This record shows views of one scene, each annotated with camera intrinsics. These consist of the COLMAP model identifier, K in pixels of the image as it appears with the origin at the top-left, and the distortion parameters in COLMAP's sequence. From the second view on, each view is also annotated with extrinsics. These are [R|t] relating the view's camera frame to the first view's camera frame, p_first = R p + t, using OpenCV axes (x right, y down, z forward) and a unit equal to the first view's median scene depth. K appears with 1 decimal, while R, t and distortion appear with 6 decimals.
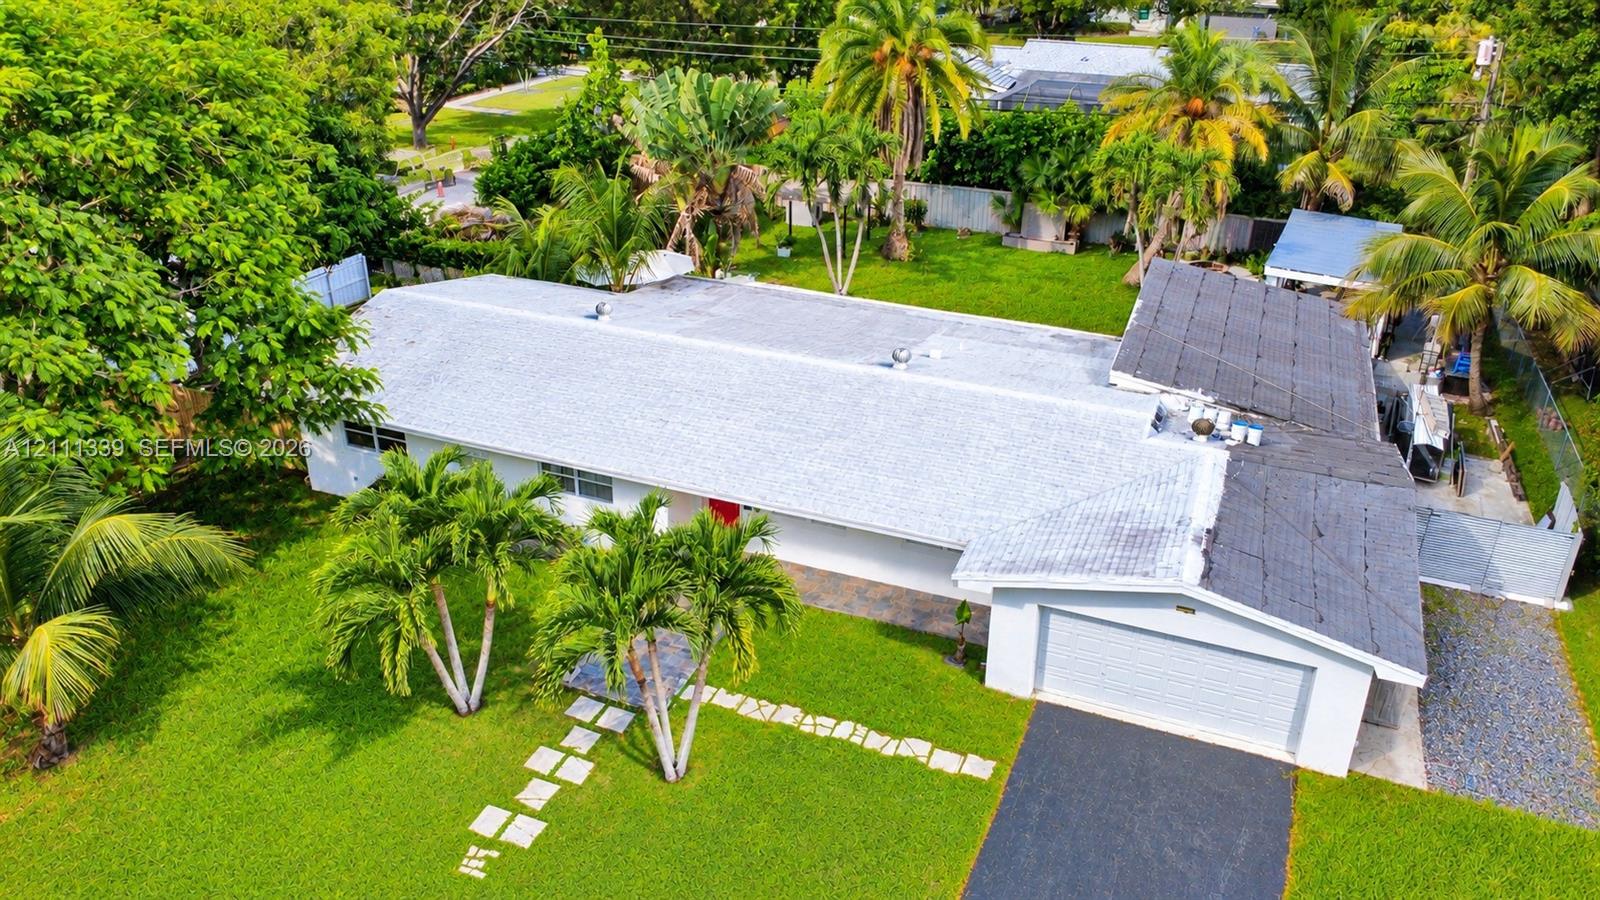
lens RADIAL K [[1170.3, 0, 798.4], [0, 1170.3, 453.8], [0, 0, 1]] dist [-0.002648, 0.014907]
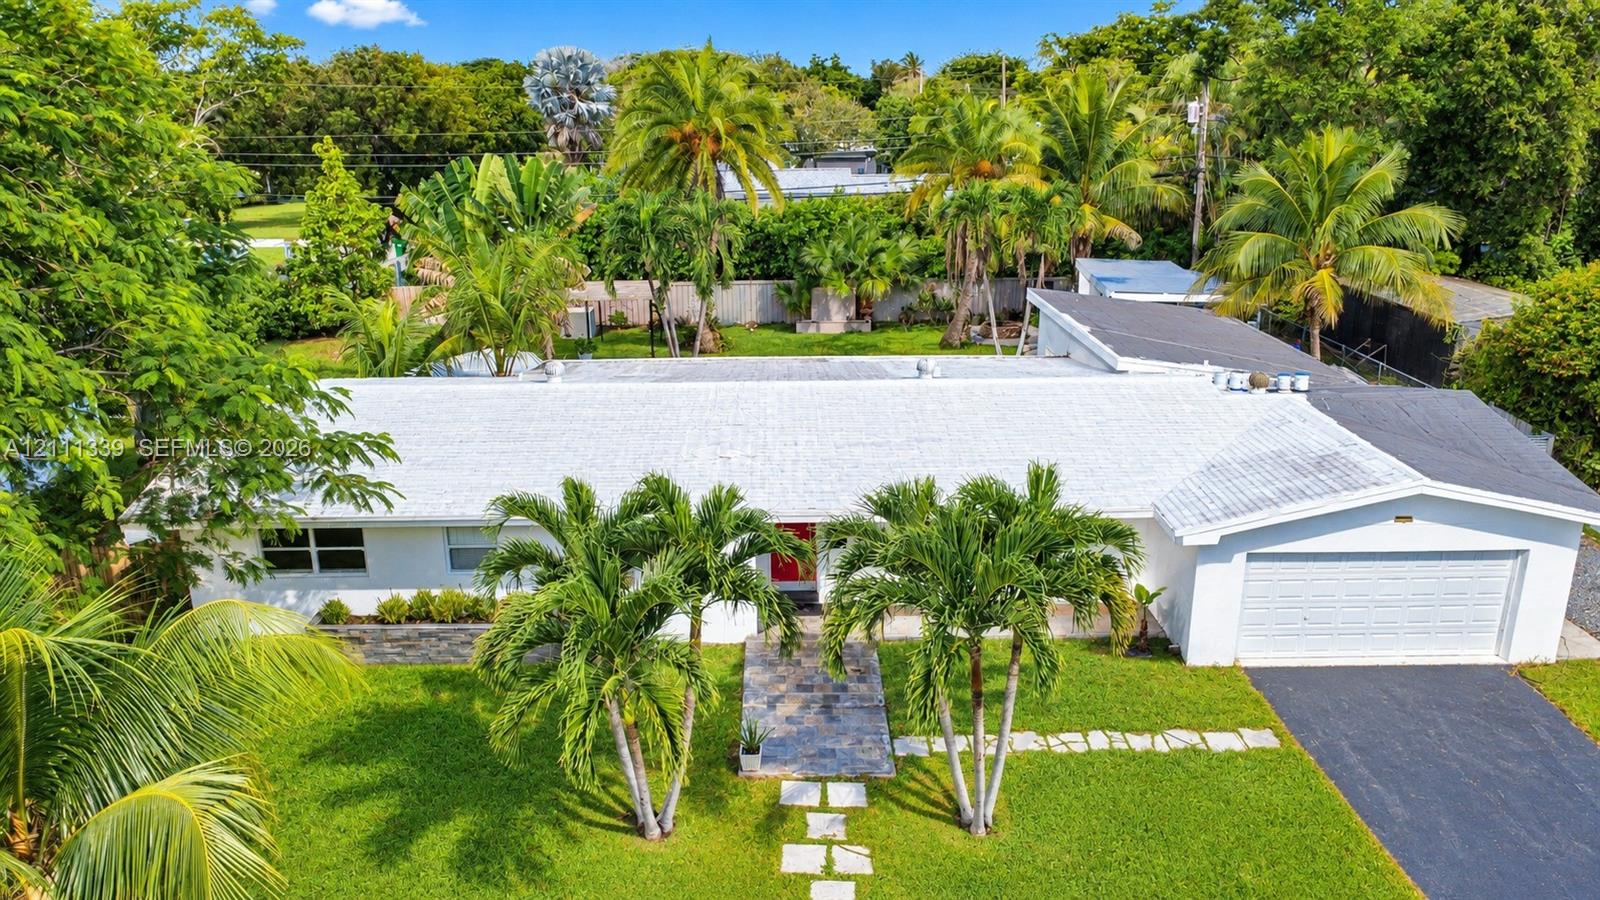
lens RADIAL K [[1170.3, 0, 798.4], [0, 1170.3, 454.2], [0, 0, 1]] dist [-0.002648, 0.014907]
pose [[0.919438, -0.135349, 0.369208, -0.336112], [0.194229, 0.972686, -0.127108, 0.076991], [-0.341919, 0.188579, 0.920614, 0.197930]]
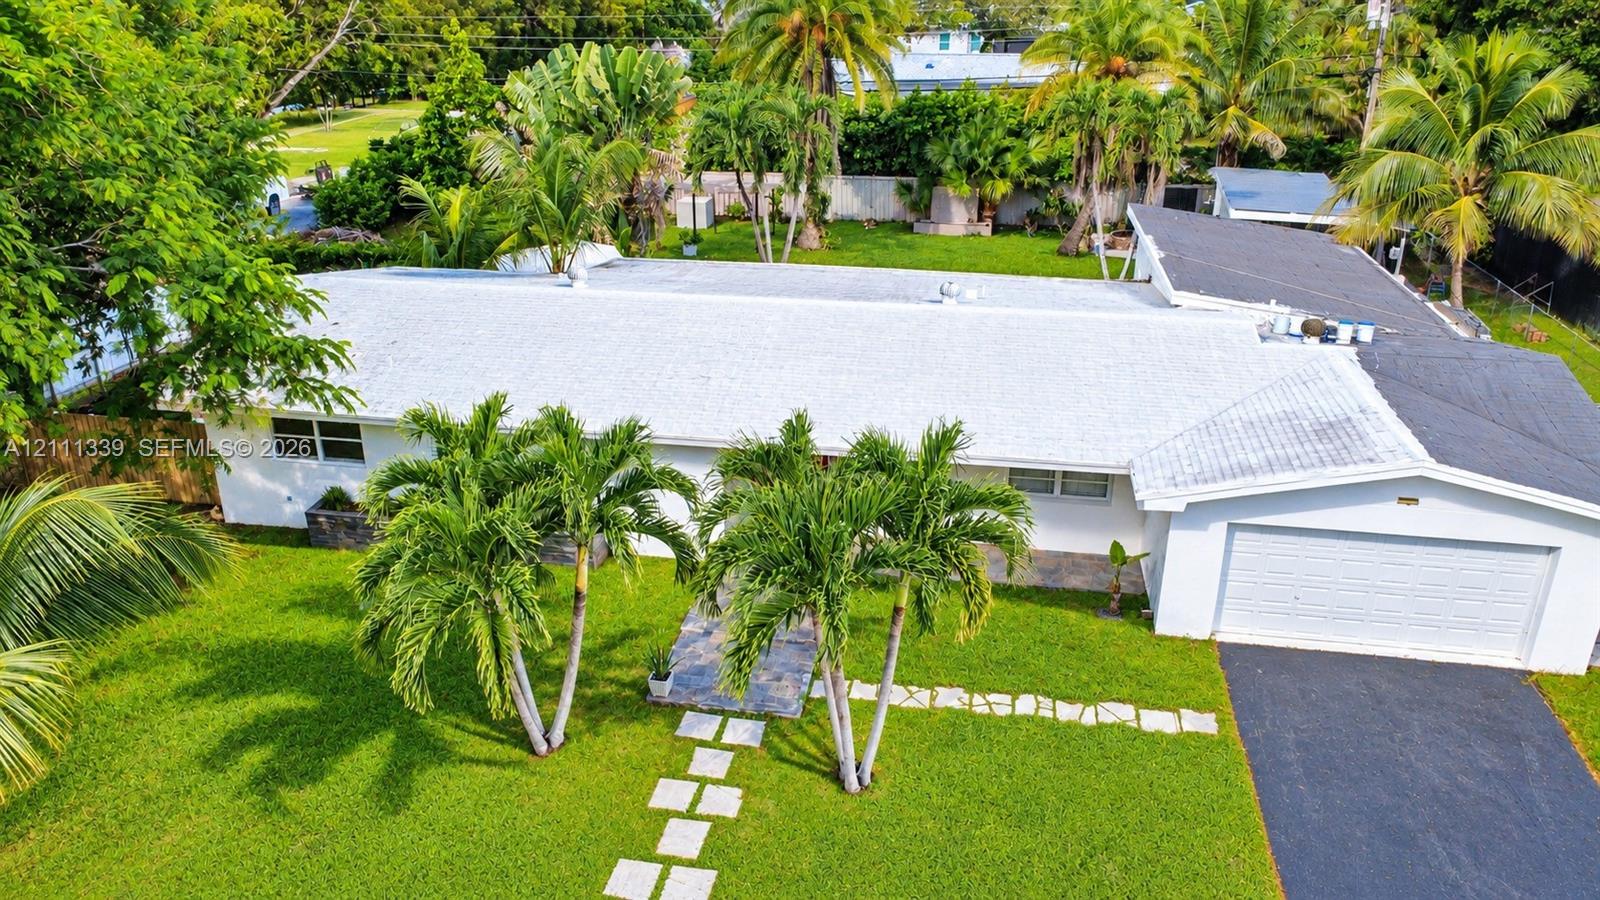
lens RADIAL K [[1170.3, 0, 807.7], [0, 1170.3, 446.1], [0, 0, 1]] dist [-0.002648, 0.014907]
pose [[0.975937, -0.095084, 0.196231, -0.189961], [0.108584, 0.992323, -0.059206, 0.068653], [-0.189095, 0.079089, 0.978769, 0.169031]]
